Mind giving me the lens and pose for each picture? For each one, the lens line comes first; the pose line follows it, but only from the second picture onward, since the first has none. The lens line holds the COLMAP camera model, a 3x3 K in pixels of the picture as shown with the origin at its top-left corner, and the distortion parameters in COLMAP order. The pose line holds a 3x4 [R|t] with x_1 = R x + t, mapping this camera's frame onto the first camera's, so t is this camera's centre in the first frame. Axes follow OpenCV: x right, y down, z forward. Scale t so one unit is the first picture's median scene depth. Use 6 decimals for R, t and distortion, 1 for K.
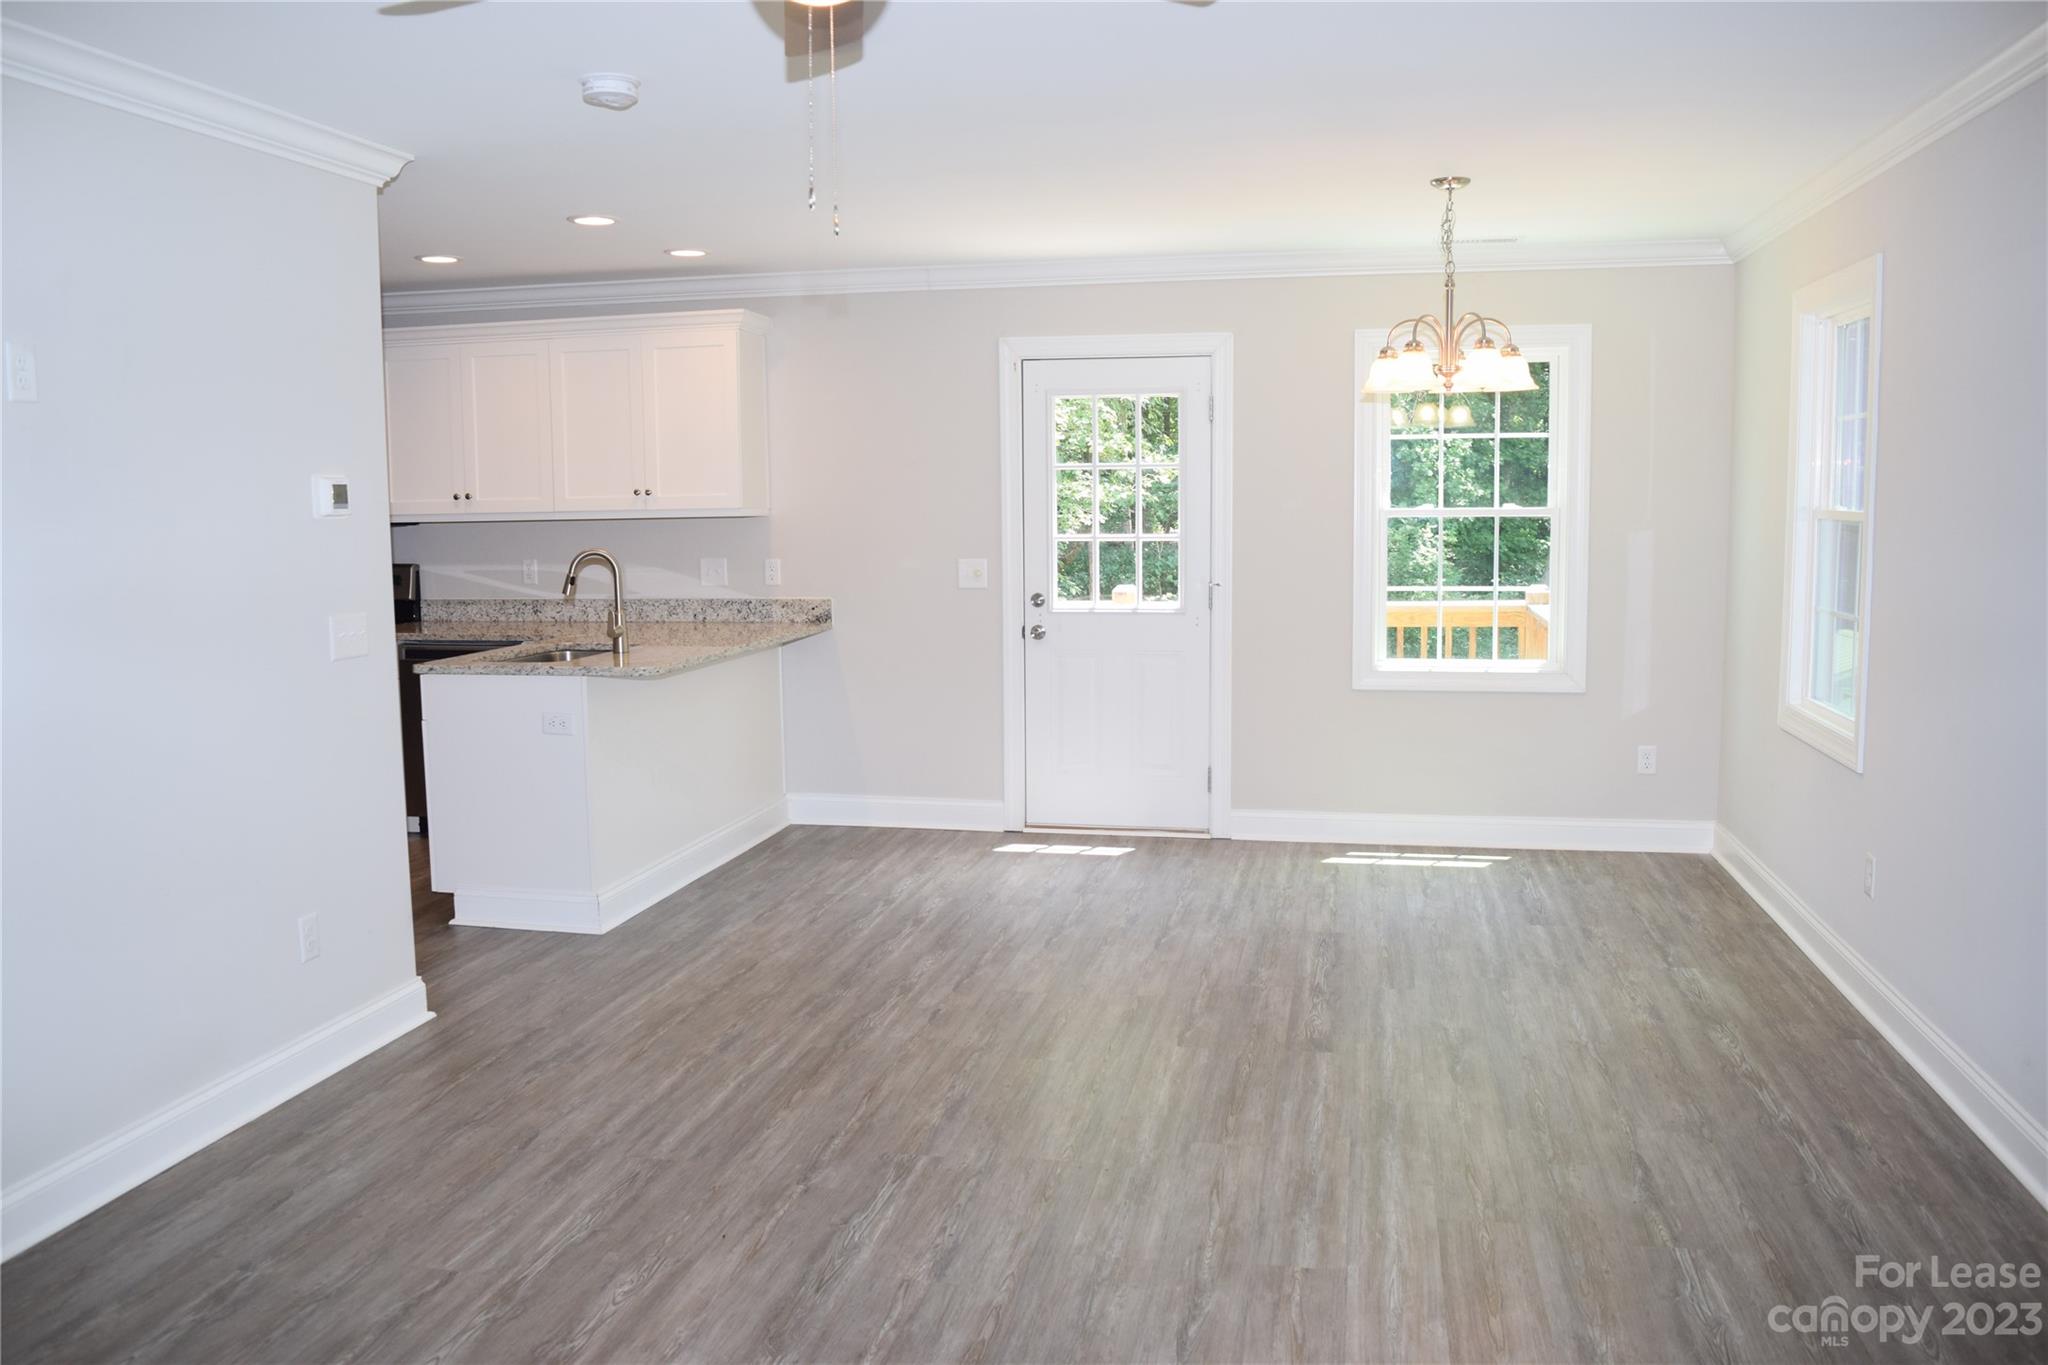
lens RADIAL K [[1611.6, 0, 1017.1], [0, 1611.6, 678.4], [0, 0, 1]] dist [-0.097660, 0.023809]
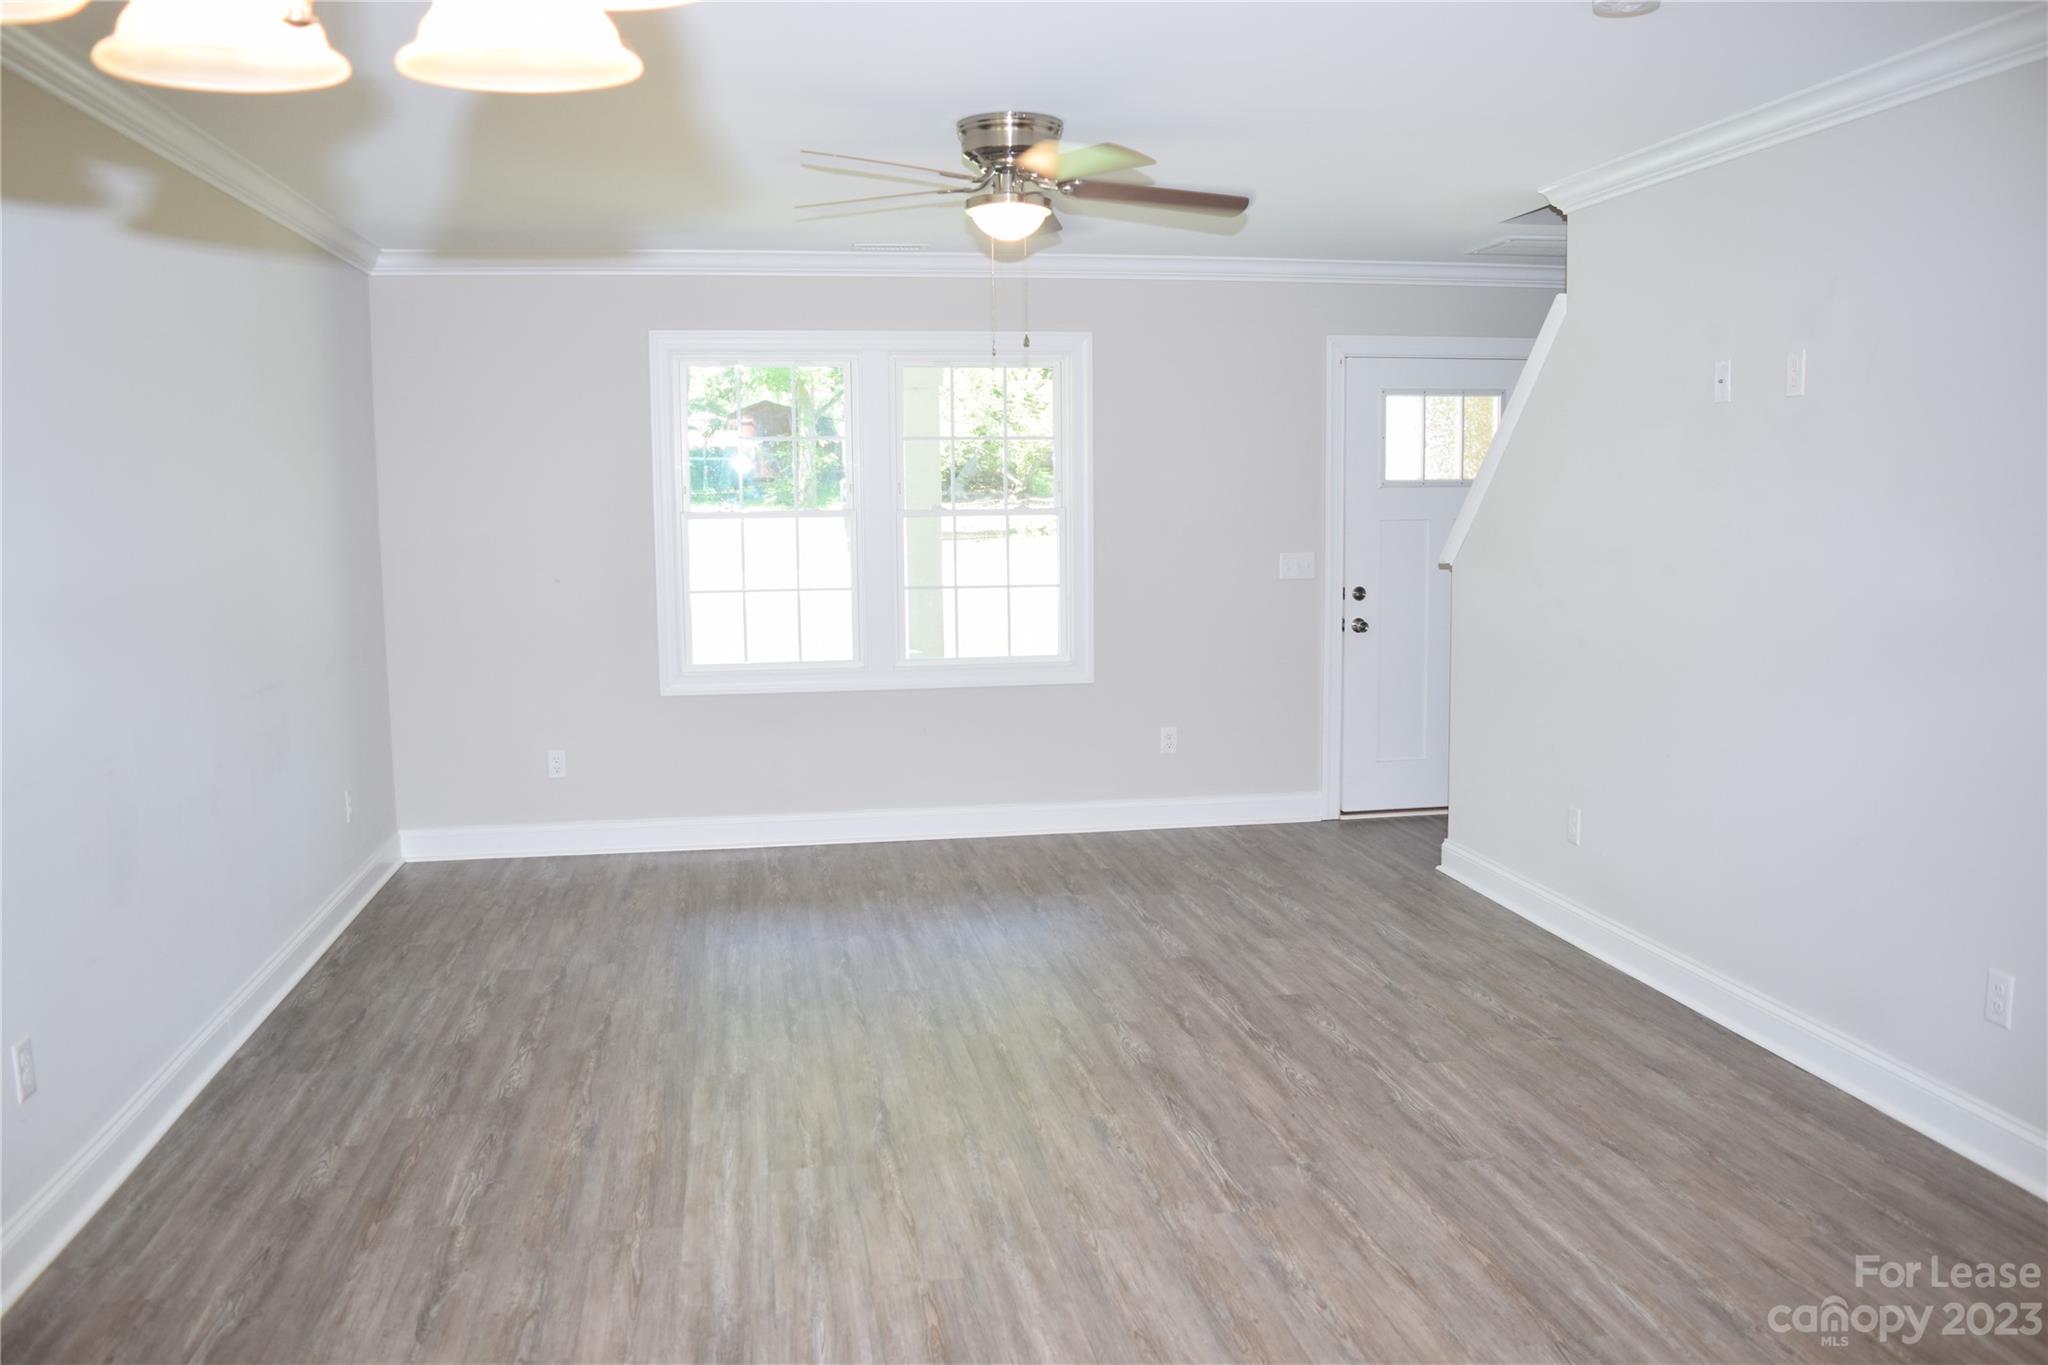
lens RADIAL K [[1611.6, 0, 1017.1], [0, 1611.6, 678.4], [0, 0, 1]] dist [-0.097660, 0.023809]
pose [[-0.928786, 0.067668, -0.364385, 0.372042], [-0.017583, 0.974038, 0.225699, -0.203928], [0.370198, 0.216034, -0.903484, 1.727629]]
